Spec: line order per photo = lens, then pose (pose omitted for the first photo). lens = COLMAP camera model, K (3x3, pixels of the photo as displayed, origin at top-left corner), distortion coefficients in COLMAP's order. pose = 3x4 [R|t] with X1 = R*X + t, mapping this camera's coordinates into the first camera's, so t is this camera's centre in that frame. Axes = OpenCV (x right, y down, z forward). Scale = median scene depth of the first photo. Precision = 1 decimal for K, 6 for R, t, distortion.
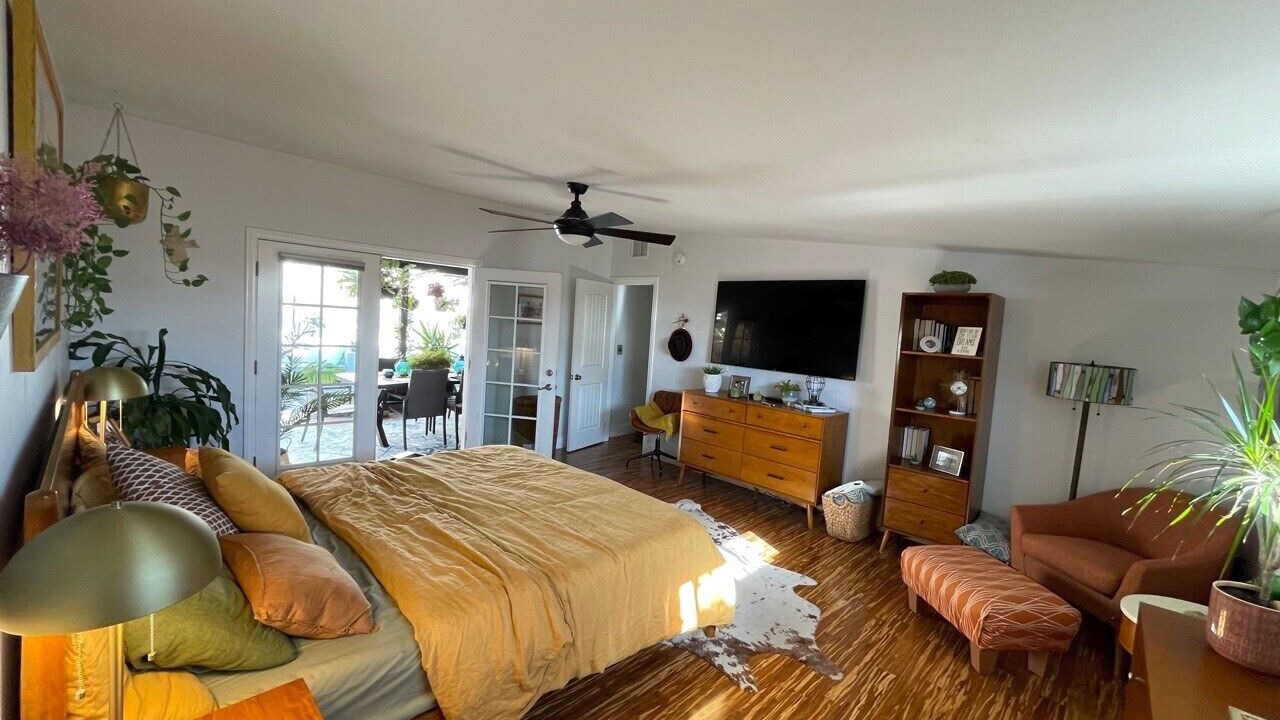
lens RADIAL K [[515.8, 0, 639.5], [0, 515.8, 358.7], [0, 0, 1]] dist [0.000569, 0.000118]
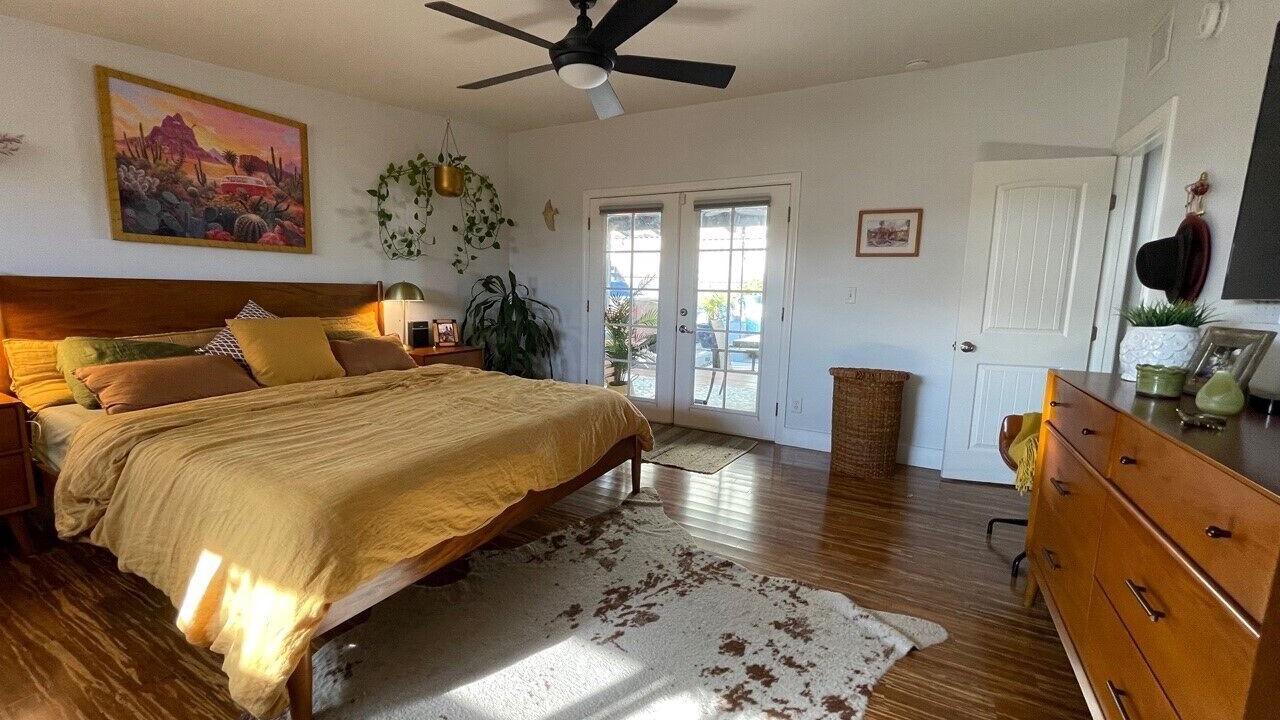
lens RADIAL K [[515.8, 0, 634.3], [0, 515.8, 358.8], [0, 0, 1]] dist [0.000569, 0.000118]
pose [[0.271233, 0.066036, -0.960246, 0.463398], [-0.071699, 0.996258, 0.048260, 0.073139], [0.959840, 0.055759, 0.274953, 0.753367]]
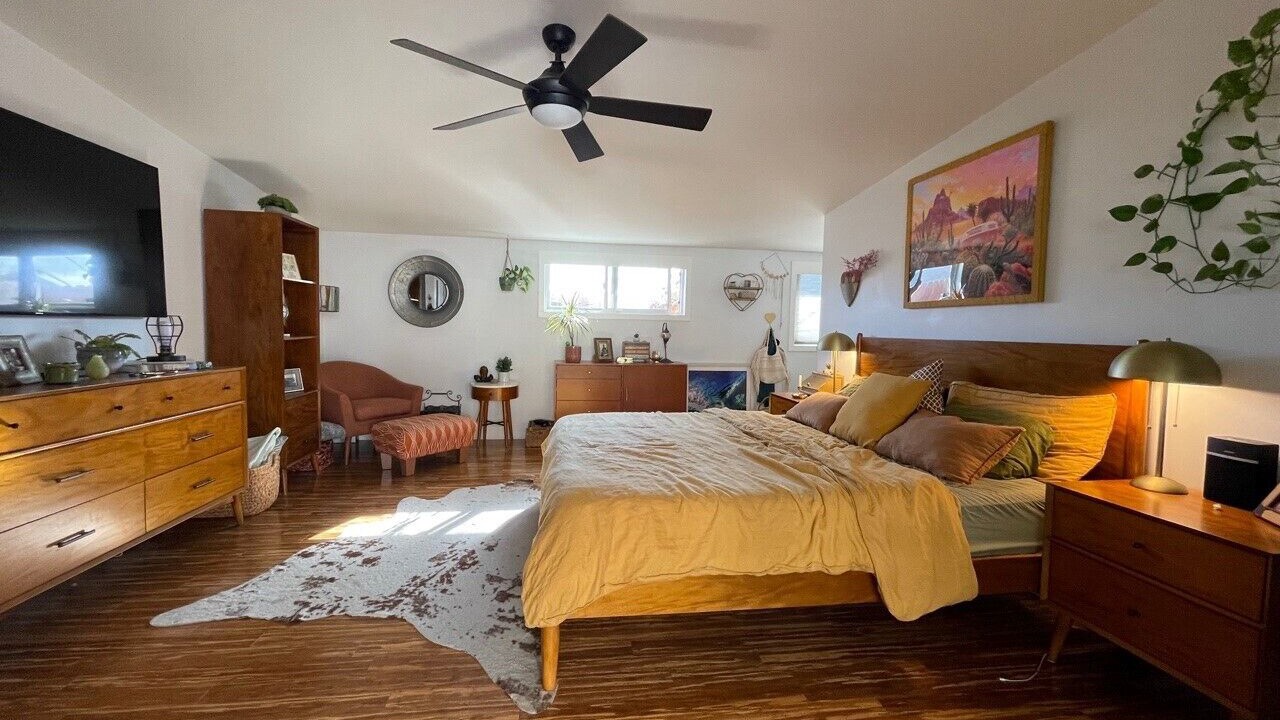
lens RADIAL K [[515.8, 0, 633.5], [0, 515.8, 354.8], [0, 0, 1]] dist [0.000569, 0.000118]
pose [[-0.783283, -0.117731, 0.610416, -0.539773], [-0.032186, 0.988267, 0.149307, -0.036395], [-0.620832, 0.097302, -0.777882, 1.240001]]
